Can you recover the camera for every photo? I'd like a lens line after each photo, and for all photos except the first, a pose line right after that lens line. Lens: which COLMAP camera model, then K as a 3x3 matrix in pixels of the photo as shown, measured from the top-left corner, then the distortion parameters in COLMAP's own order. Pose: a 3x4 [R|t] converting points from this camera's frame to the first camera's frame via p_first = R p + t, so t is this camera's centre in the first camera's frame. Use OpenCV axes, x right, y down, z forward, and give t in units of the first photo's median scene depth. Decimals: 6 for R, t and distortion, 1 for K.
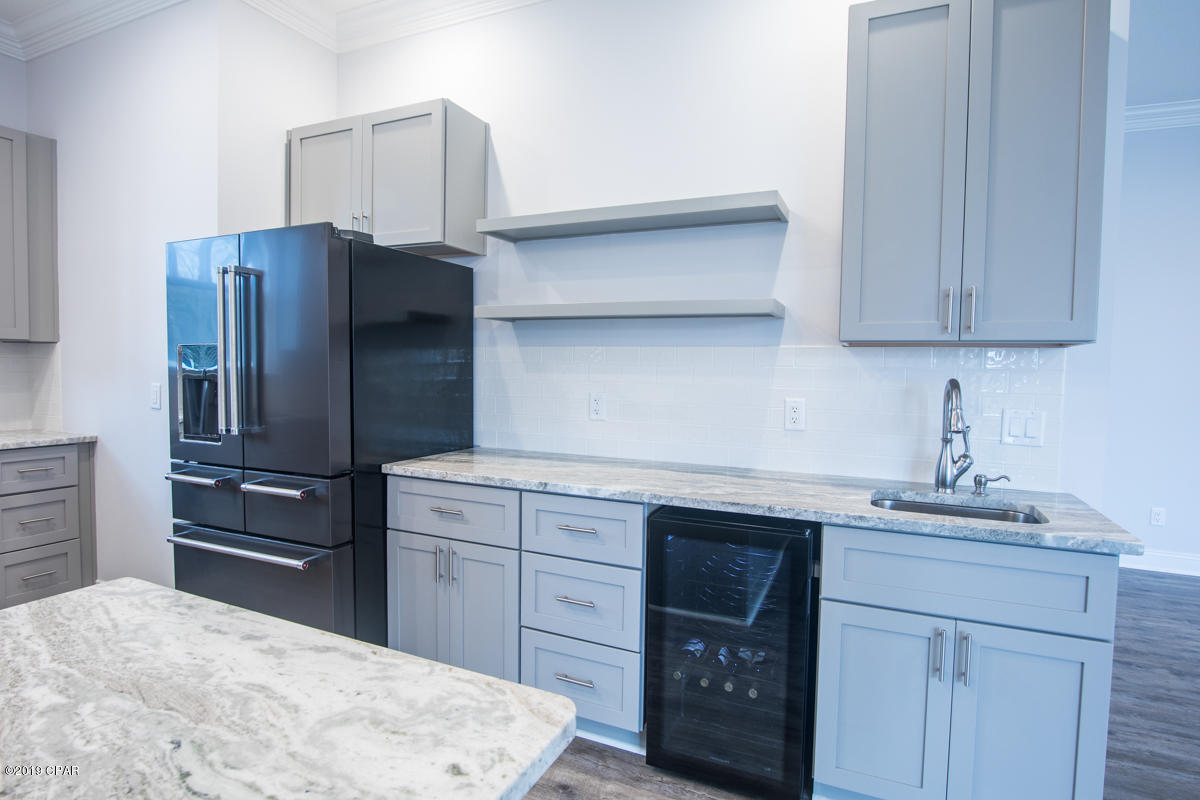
lens RADIAL K [[606.9, 0, 597.5], [0, 606.9, 400.5], [0, 0, 1]] dist [-0.021728, -0.001246]
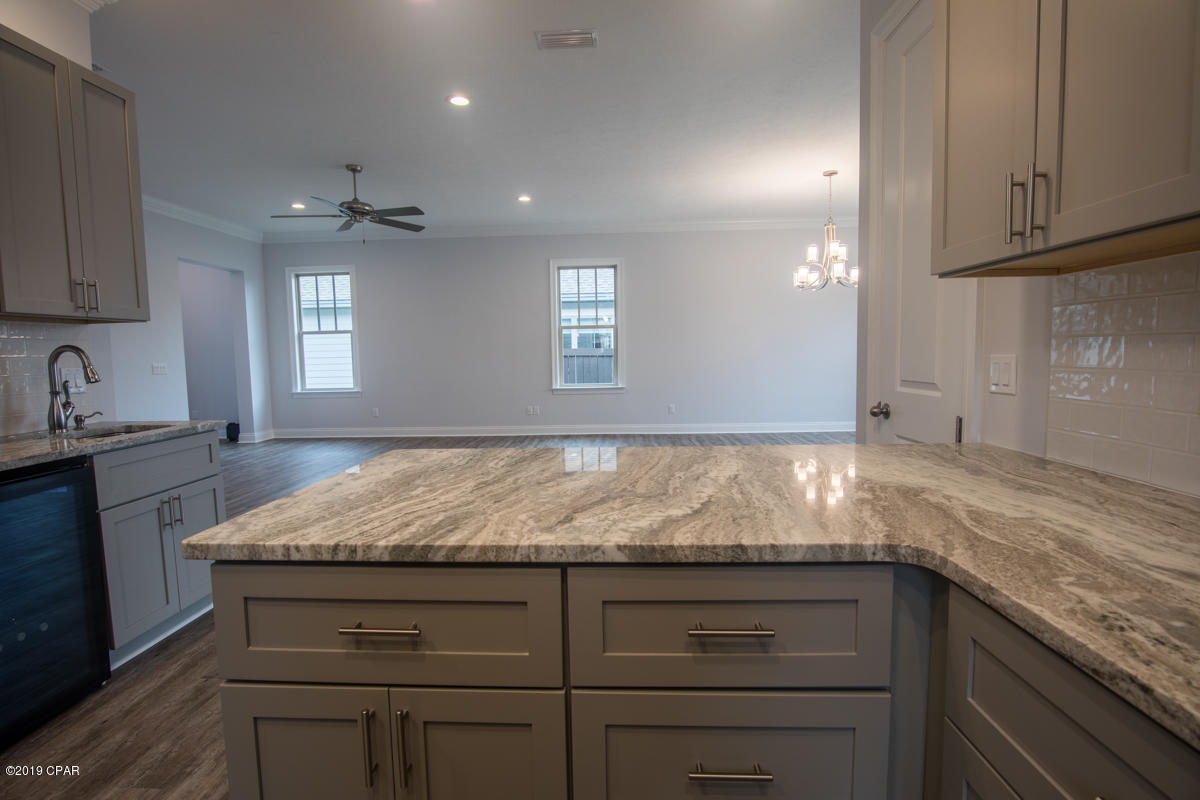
lens RADIAL K [[606.9, 0, 597.5], [0, 606.9, 400.5], [0, 0, 1]] dist [-0.021728, -0.001246]
pose [[-0.375765, -0.084653, 0.922841, -0.897907], [0.062215, 0.991268, 0.116263, 0.004977], [-0.924624, 0.101102, -0.367217, 0.336222]]
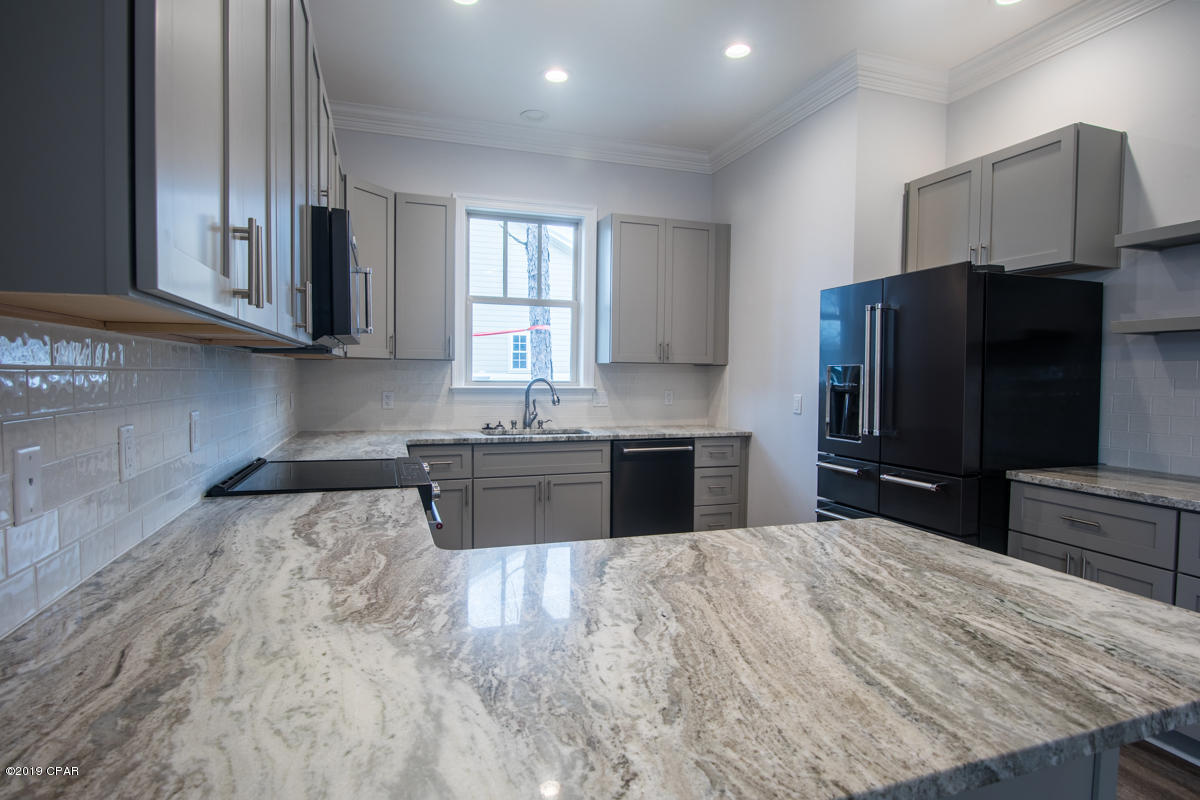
lens RADIAL K [[606.9, 0, 597.5], [0, 606.9, 400.5], [0, 0, 1]] dist [-0.021728, -0.001246]
pose [[0.683291, 0.020625, -0.729855, -0.067373], [-0.037099, 0.999291, -0.006492, 0.011976], [0.729203, 0.031513, 0.683572, -0.310531]]
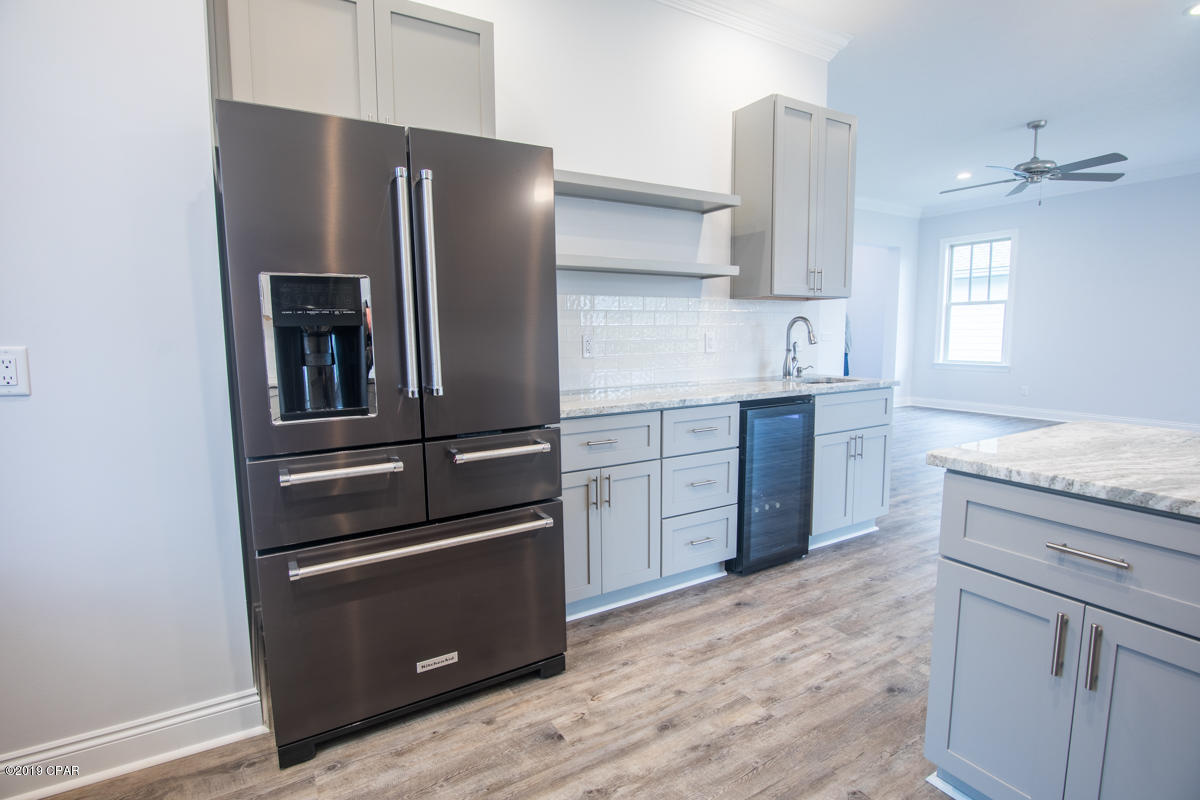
lens RADIAL K [[585.8, 0, 598.2], [0, 585.8, 396.9], [0, 0, 1]] dist [-0.019979, 0.000975]
pose [[0.565348, -0.113795, 0.816965, -1.063092], [0.061497, 0.993496, 0.095827, 0.000080], [-0.822557, -0.003935, 0.568669, 0.393809]]
